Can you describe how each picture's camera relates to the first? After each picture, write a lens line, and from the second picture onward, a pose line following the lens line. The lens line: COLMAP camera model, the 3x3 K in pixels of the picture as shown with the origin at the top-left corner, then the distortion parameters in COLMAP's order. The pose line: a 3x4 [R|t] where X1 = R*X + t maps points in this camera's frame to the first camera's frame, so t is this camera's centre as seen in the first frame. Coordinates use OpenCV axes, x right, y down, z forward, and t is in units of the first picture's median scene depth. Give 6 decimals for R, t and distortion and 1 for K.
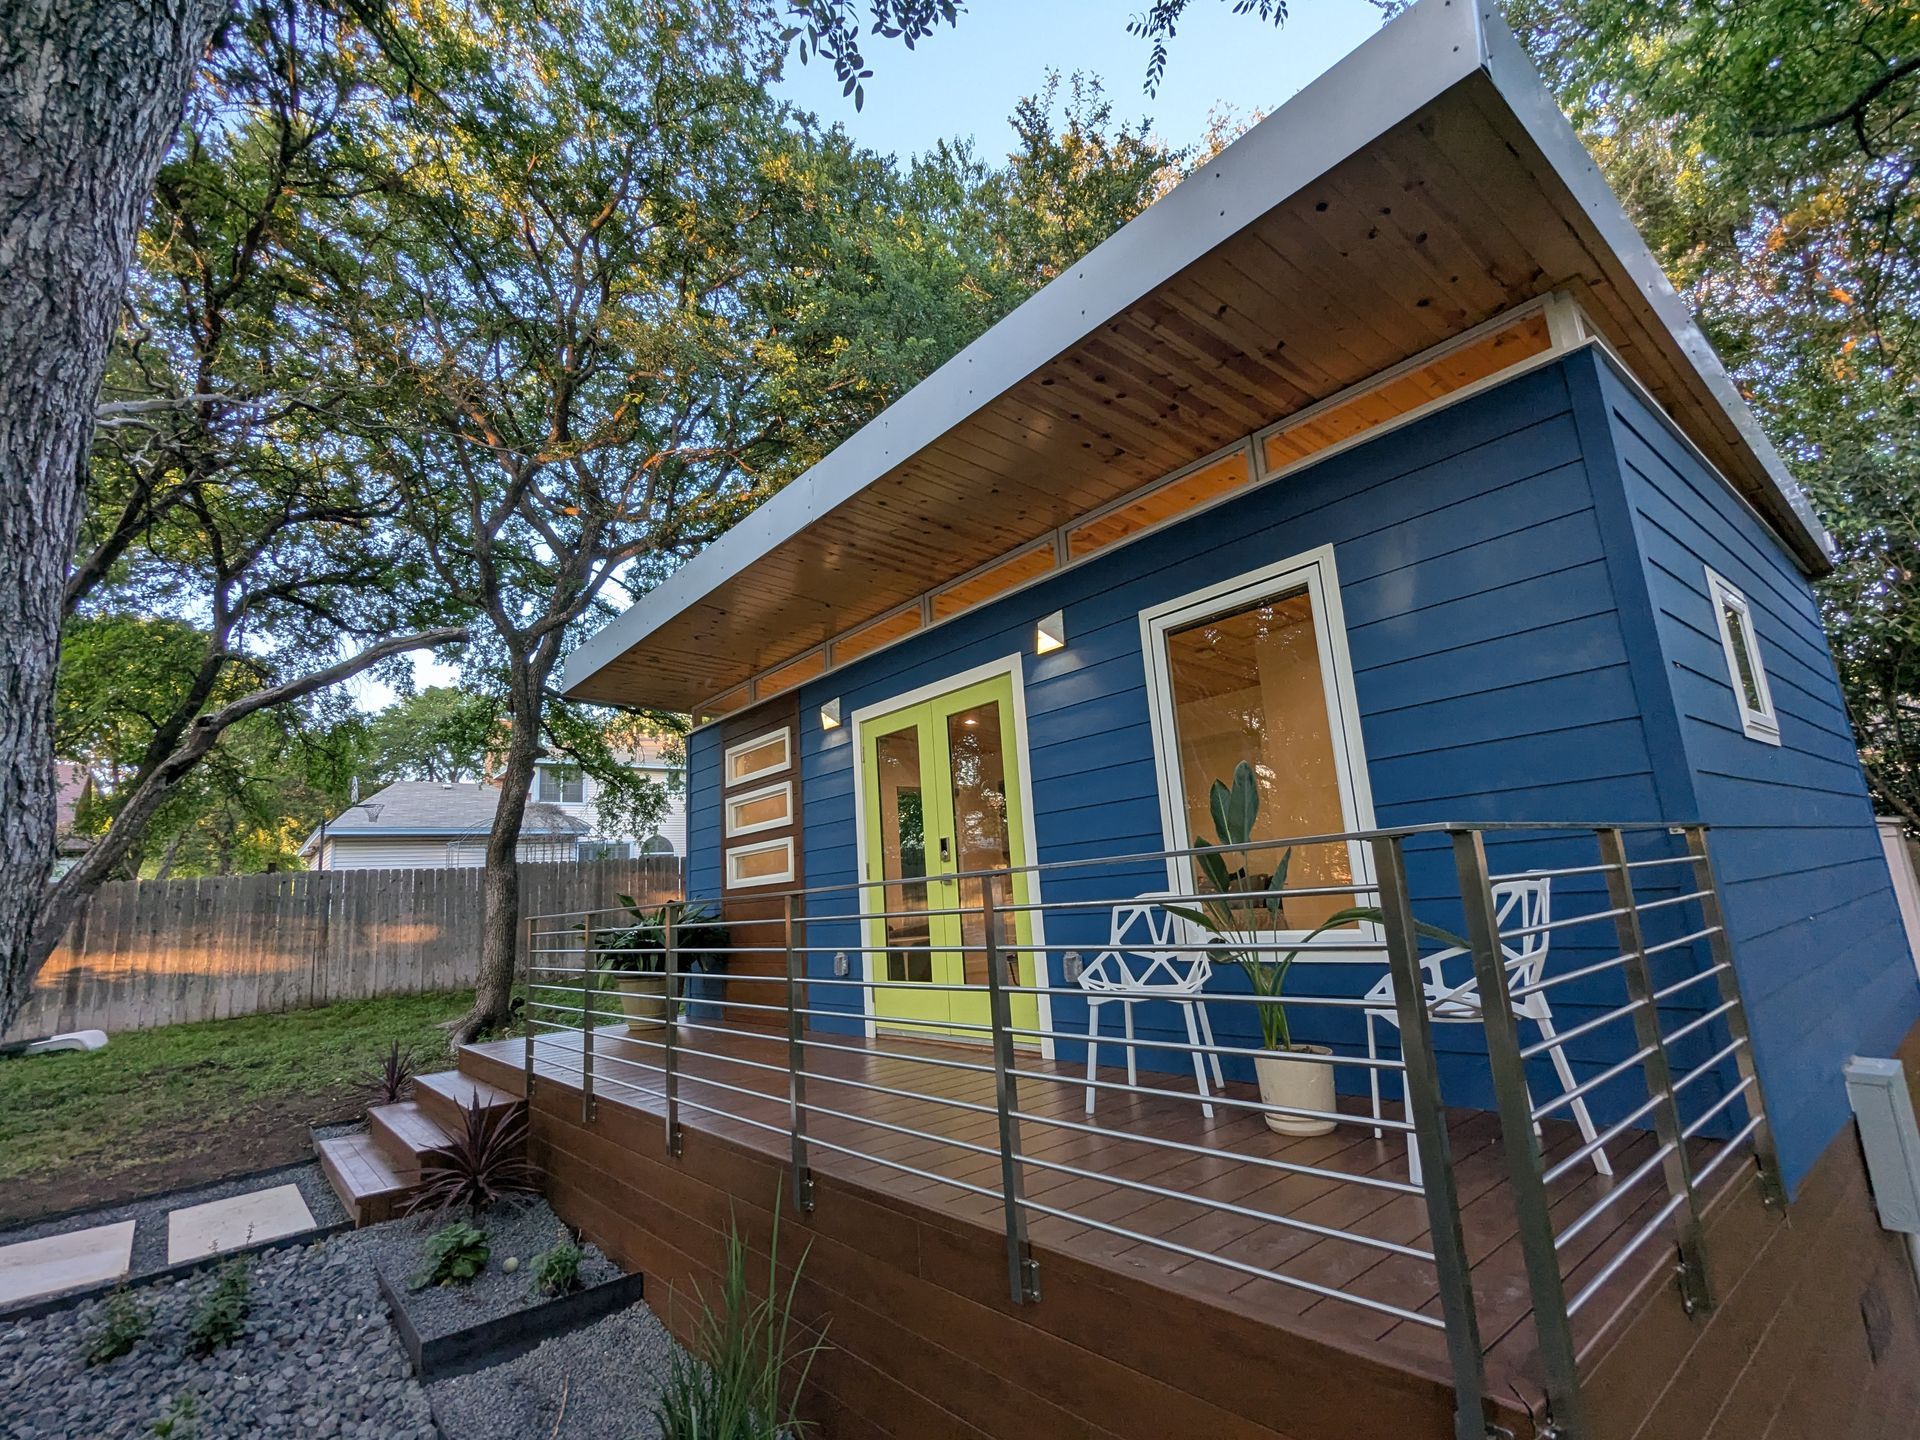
lens RADIAL K [[897.1, 0, 968.0], [0, 897.1, 718.3], [0, 0, 1]] dist [0.003786, 0.000443]
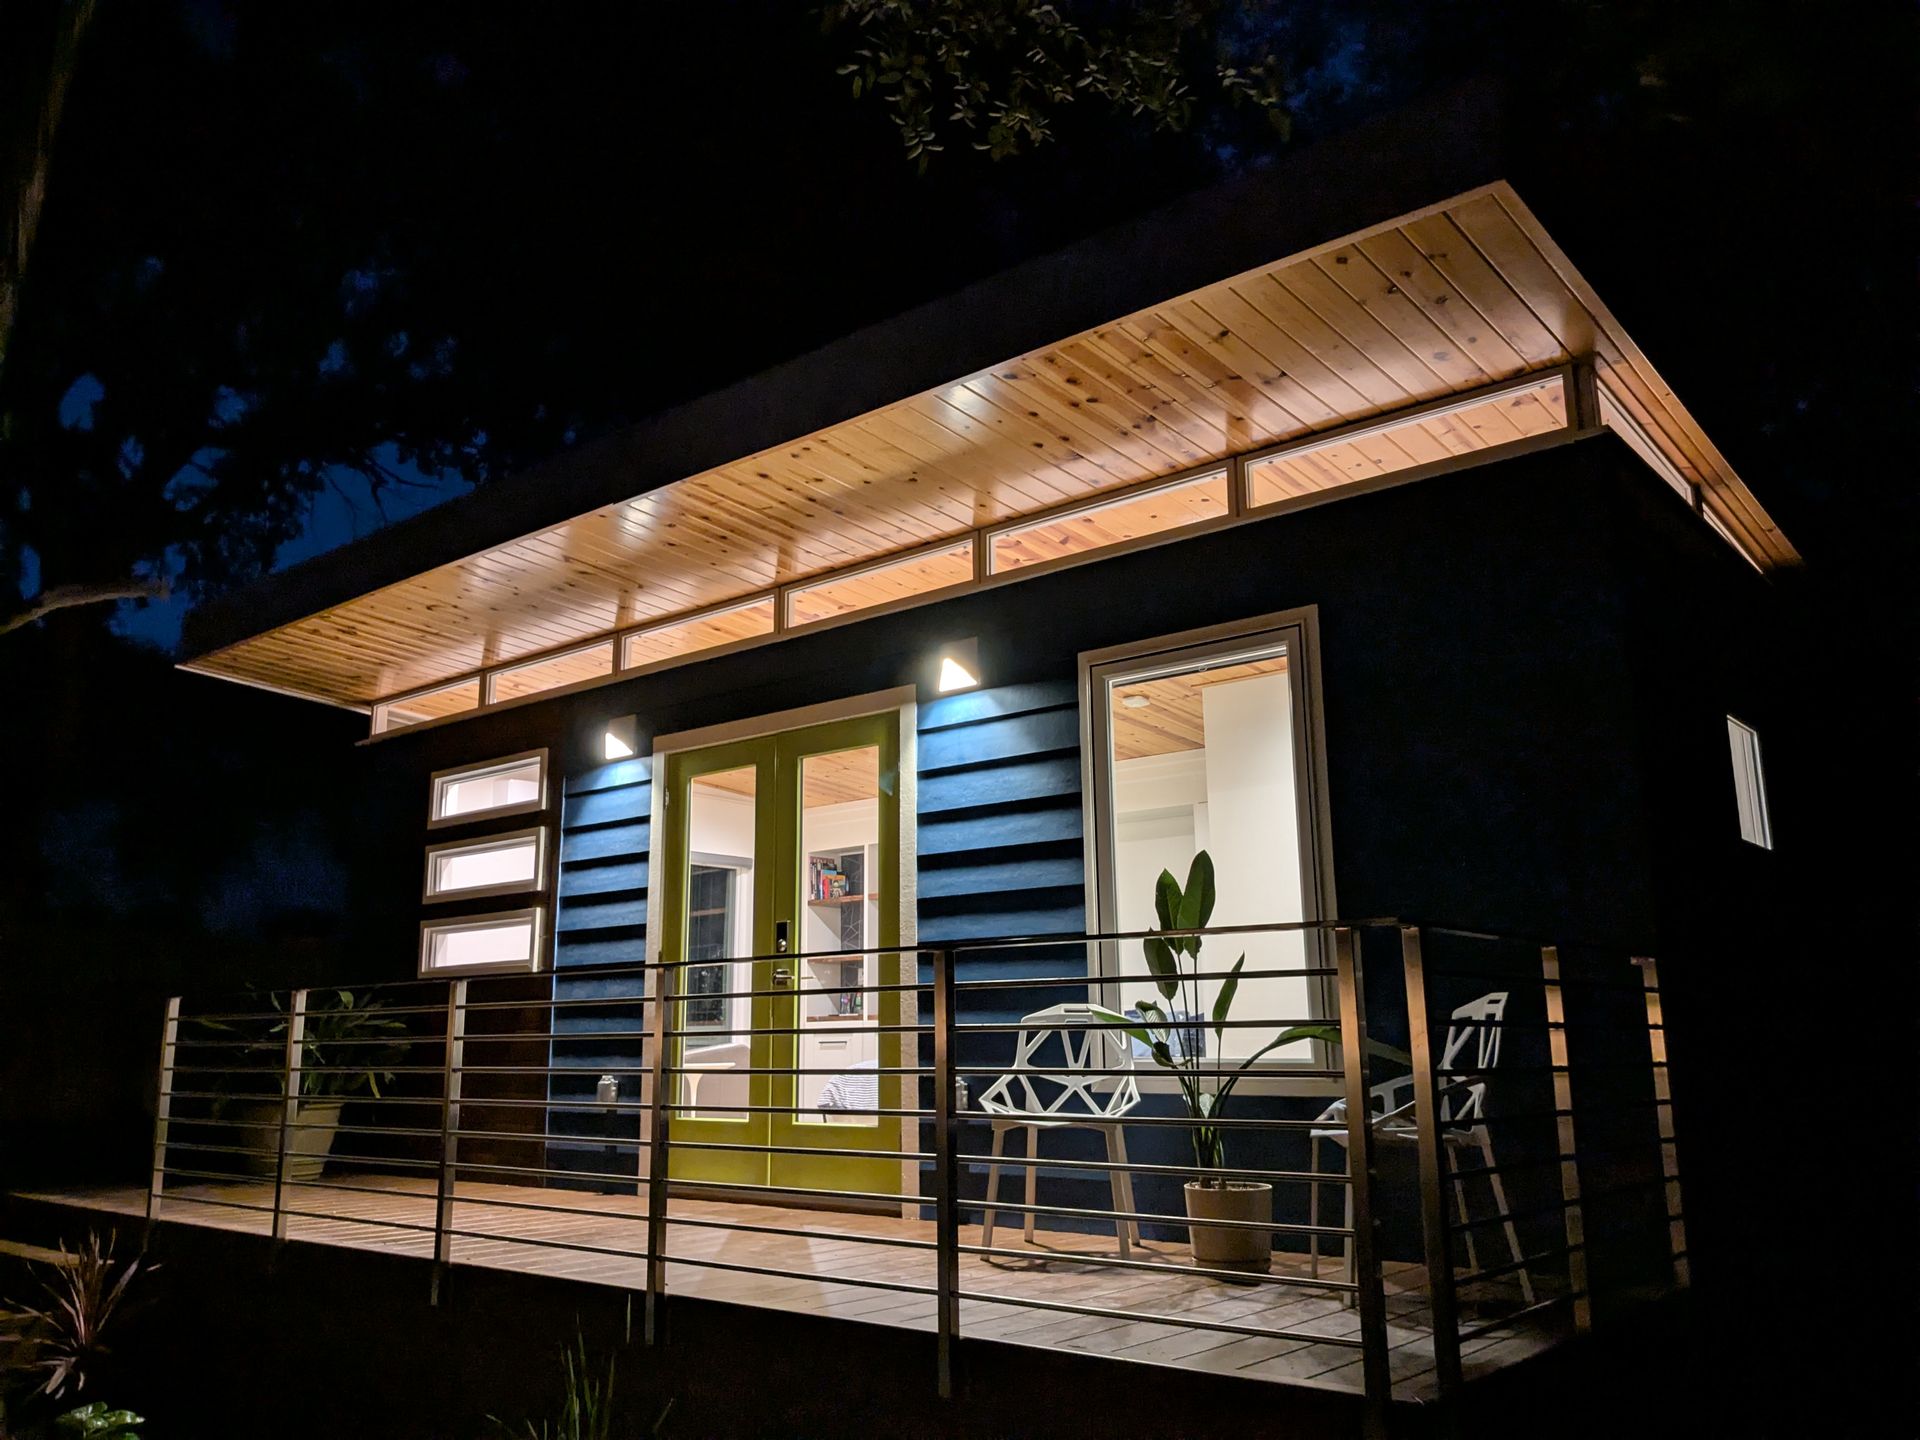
lens RADIAL K [[1488.6, 0, 949.2], [0, 1488.6, 718.3], [0, 0, 1]] dist [0.031447, -0.027243]
pose [[0.982304, 0.096798, 0.160339, -0.125782], [-0.092455, 0.995124, -0.034344, -0.005285], [-0.162882, 0.018912, 0.986464, -0.276260]]
